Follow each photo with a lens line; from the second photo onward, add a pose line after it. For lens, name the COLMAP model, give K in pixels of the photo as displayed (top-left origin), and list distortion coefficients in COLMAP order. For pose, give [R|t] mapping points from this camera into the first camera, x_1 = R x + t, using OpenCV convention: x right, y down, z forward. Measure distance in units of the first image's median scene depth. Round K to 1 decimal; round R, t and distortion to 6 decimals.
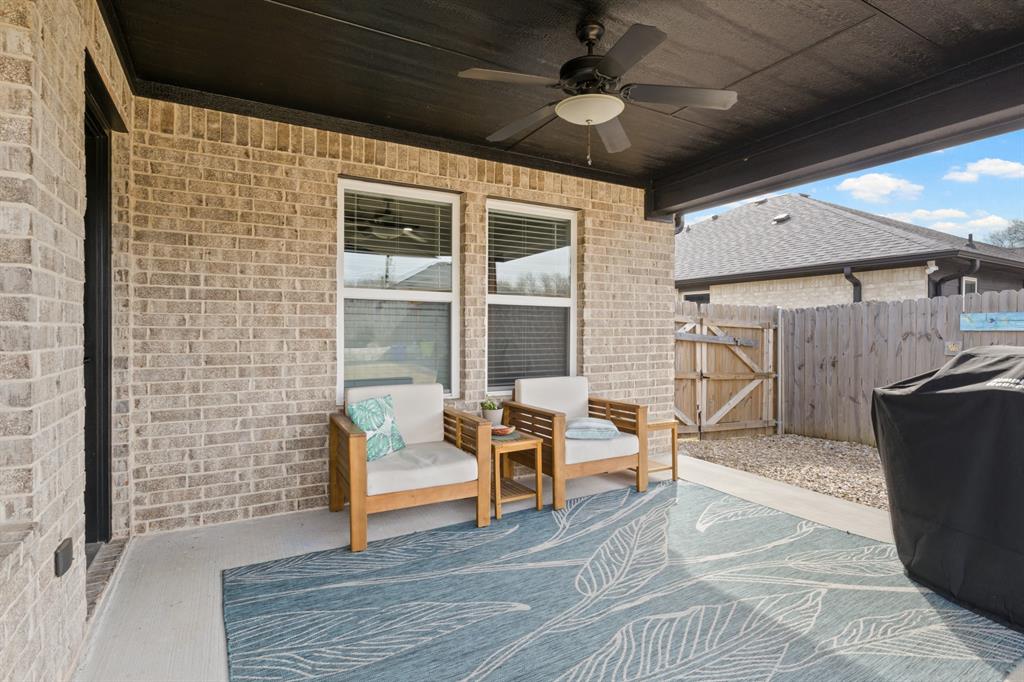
lens RADIAL K [[512.4, 0, 508.1], [0, 512.4, 335.5], [0, 0, 1]] dist [-0.008930, 0.000060]
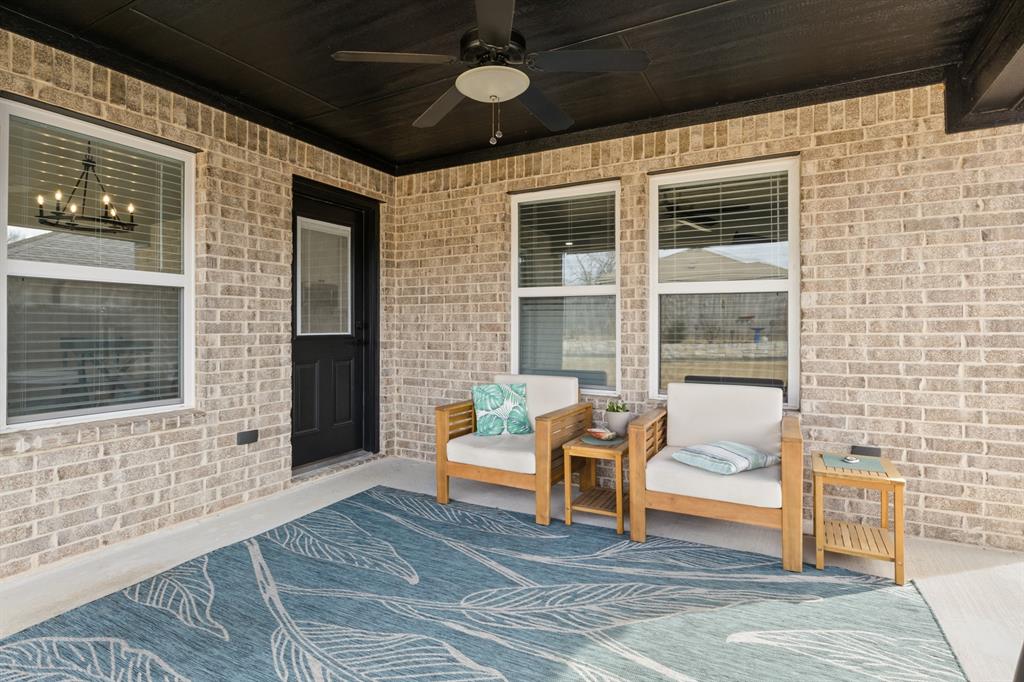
lens RADIAL K [[512.4, 0, 508.6], [0, 512.4, 323.0], [0, 0, 1]] dist [-0.008930, 0.000060]
pose [[0.538412, -0.006810, -0.842654, 0.723355], [-0.006717, 0.999901, -0.012372, 0.000355], [0.842655, 0.012322, 0.538313, 0.402390]]
